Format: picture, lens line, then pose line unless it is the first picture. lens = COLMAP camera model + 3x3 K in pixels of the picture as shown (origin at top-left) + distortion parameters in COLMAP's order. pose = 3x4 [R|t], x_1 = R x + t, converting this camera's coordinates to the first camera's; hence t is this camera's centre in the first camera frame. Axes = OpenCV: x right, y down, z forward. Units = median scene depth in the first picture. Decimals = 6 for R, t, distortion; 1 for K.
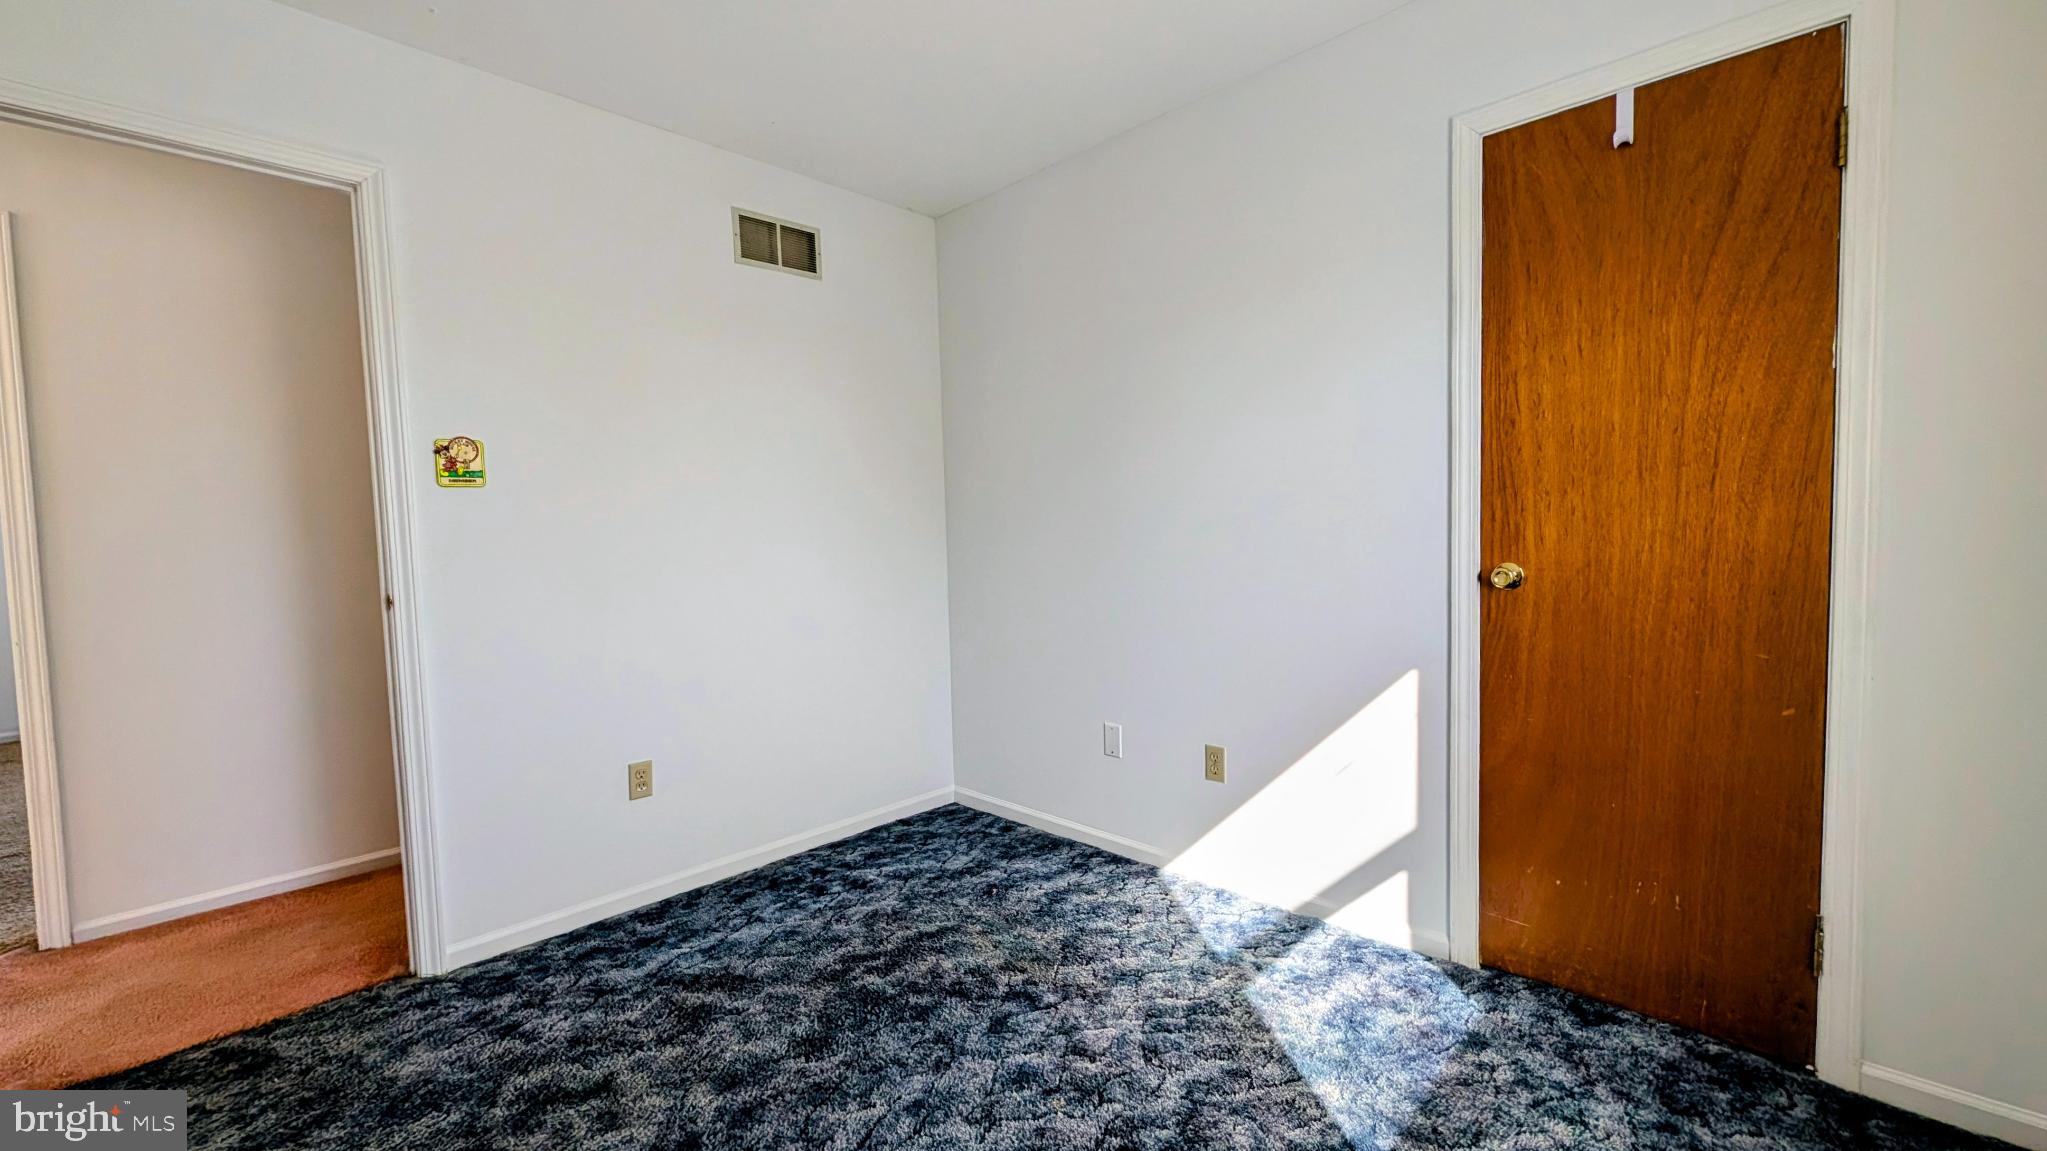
lens RADIAL K [[792.6, 0, 998.8], [0, 792.6, 580.3], [0, 0, 1]] dist [0.001280, 0.001350]
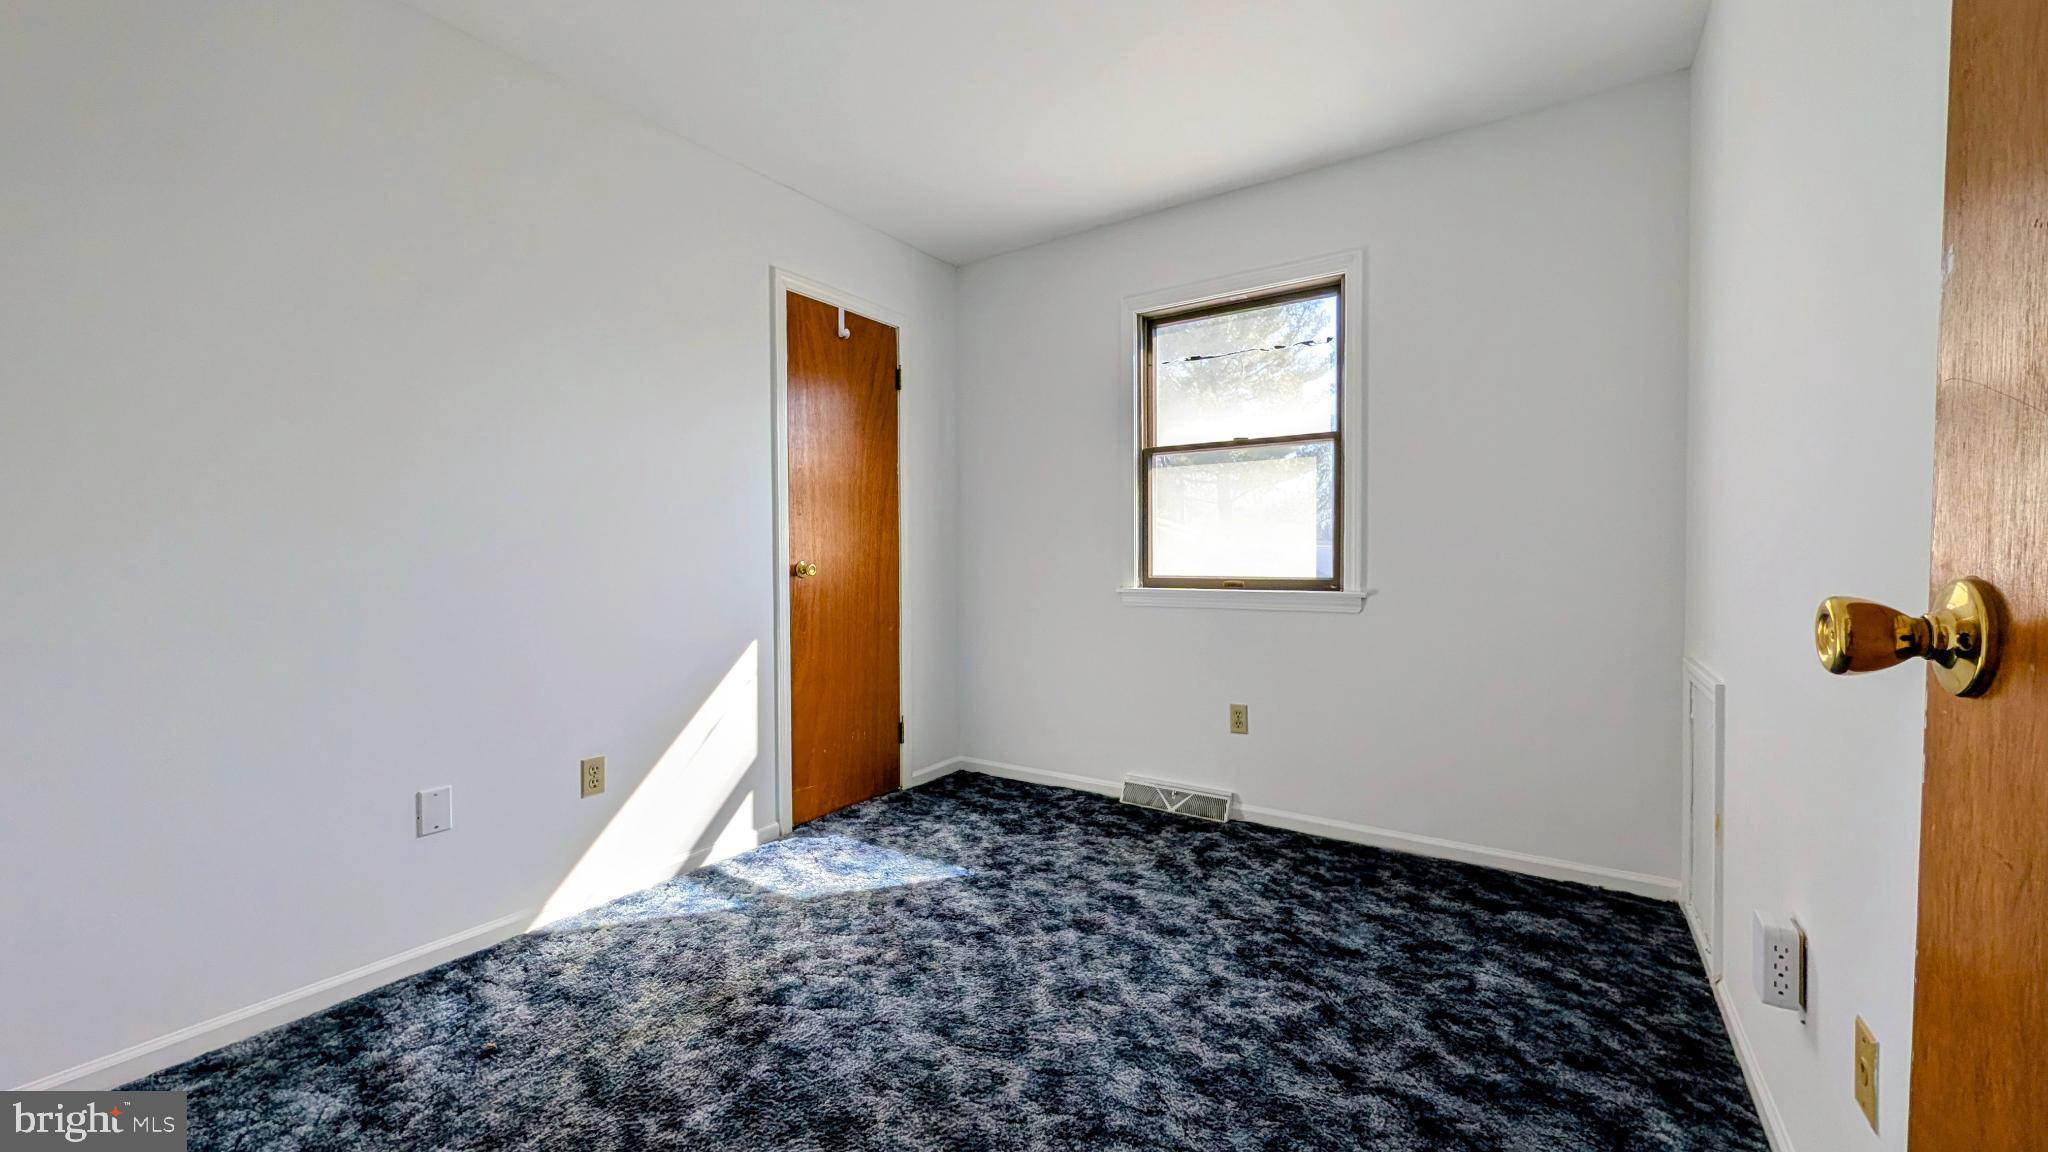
lens RADIAL K [[793.0, 0, 1014.8], [0, 793.0, 576.0], [0, 0, 1]] dist [0.001280, 0.001350]
pose [[-0.189461, 0.004187, 0.981879, -0.970547], [0.066245, 0.997767, 0.008528, 0.022493], [-0.979651, 0.066660, -0.189315, 0.855943]]
